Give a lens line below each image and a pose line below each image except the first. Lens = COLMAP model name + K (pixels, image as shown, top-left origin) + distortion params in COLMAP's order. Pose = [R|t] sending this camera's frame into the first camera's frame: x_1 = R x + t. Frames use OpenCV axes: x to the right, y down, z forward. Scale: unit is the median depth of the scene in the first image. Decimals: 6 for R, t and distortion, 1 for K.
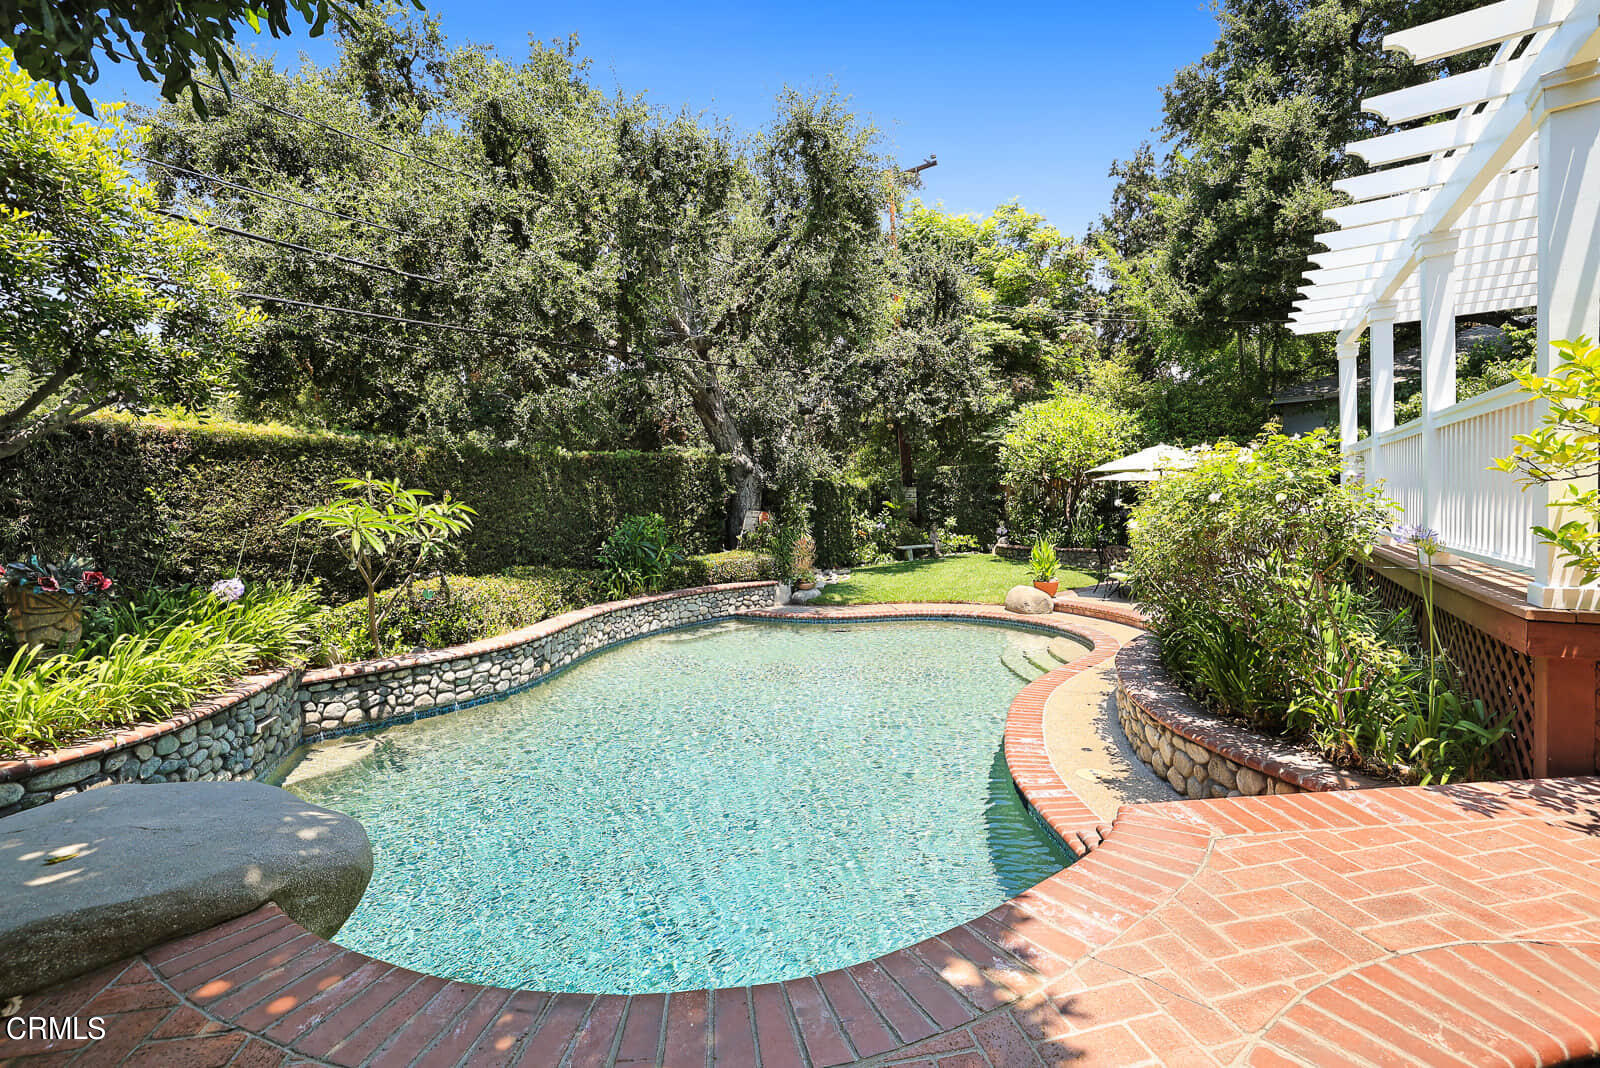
lens RADIAL K [[706.4, 0, 747.8], [0, 706.4, 539.5], [0, 0, 1]] dist [-0.038679, 0.010729]
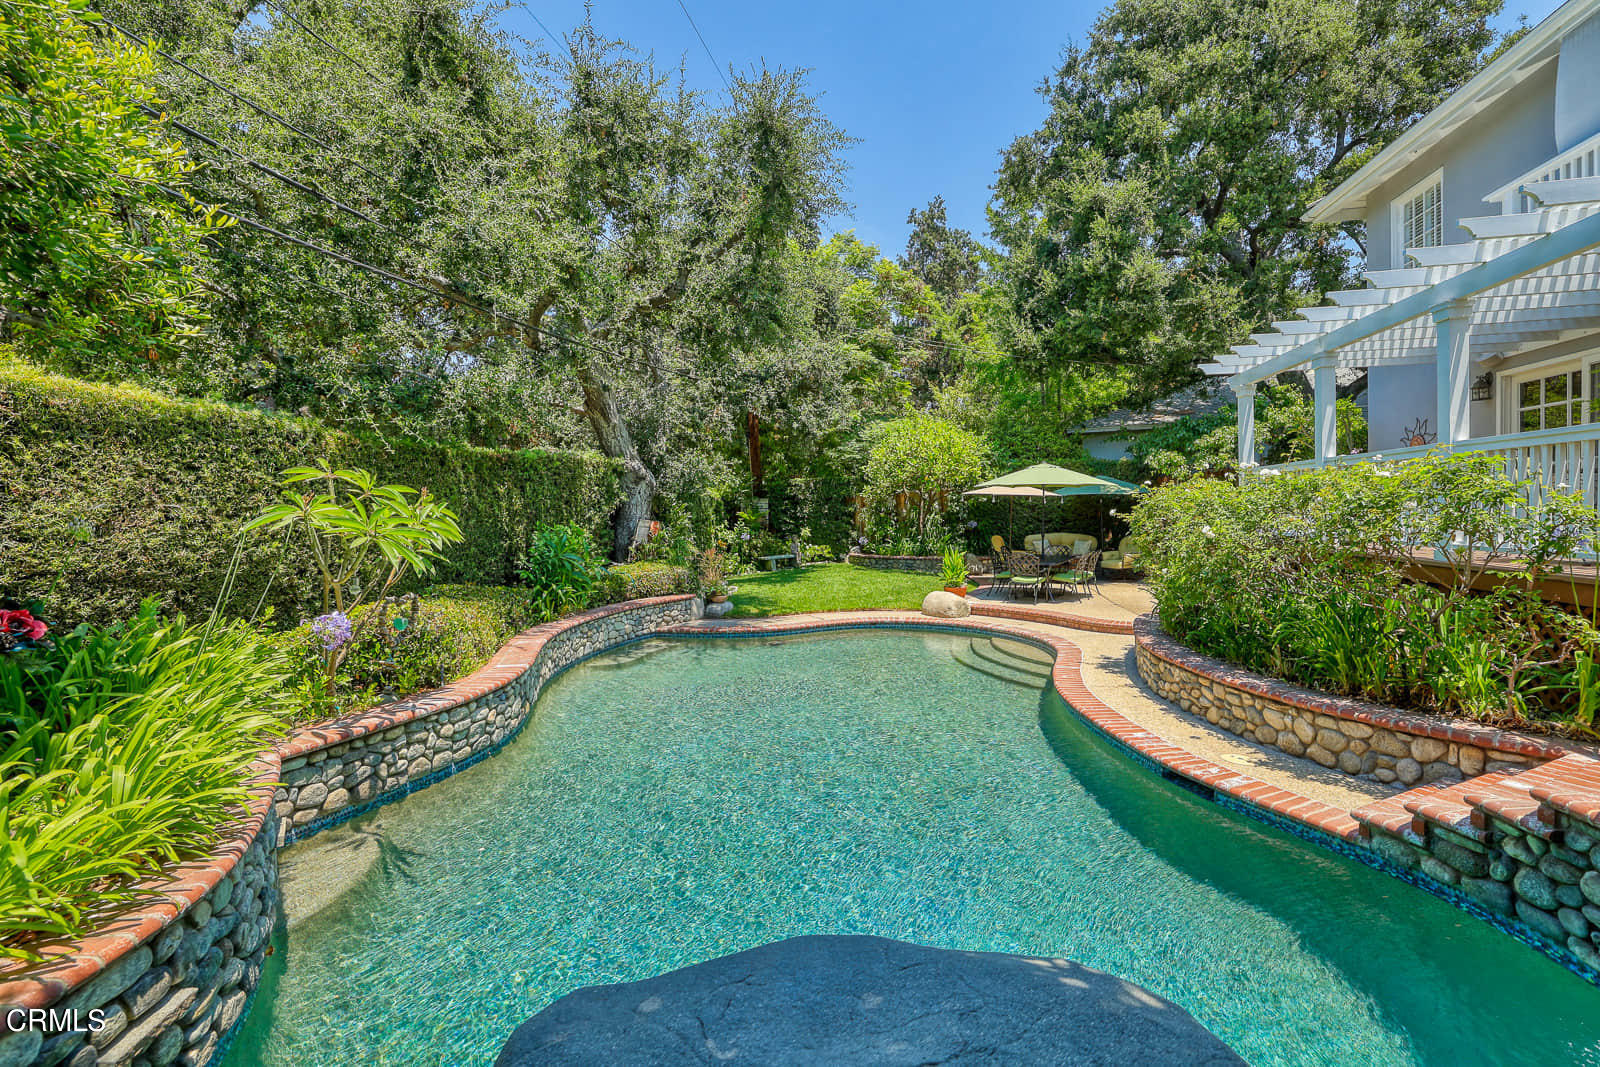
lens RADIAL K [[706.4, 0, 765.3], [0, 706.4, 538.3], [0, 0, 1]] dist [-0.038679, 0.010729]
pose [[0.933702, -0.002410, 0.358043, -0.235840], [0.009324, 0.999802, -0.017584, 0.001759], [-0.357930, 0.019757, 0.933540, 0.100864]]
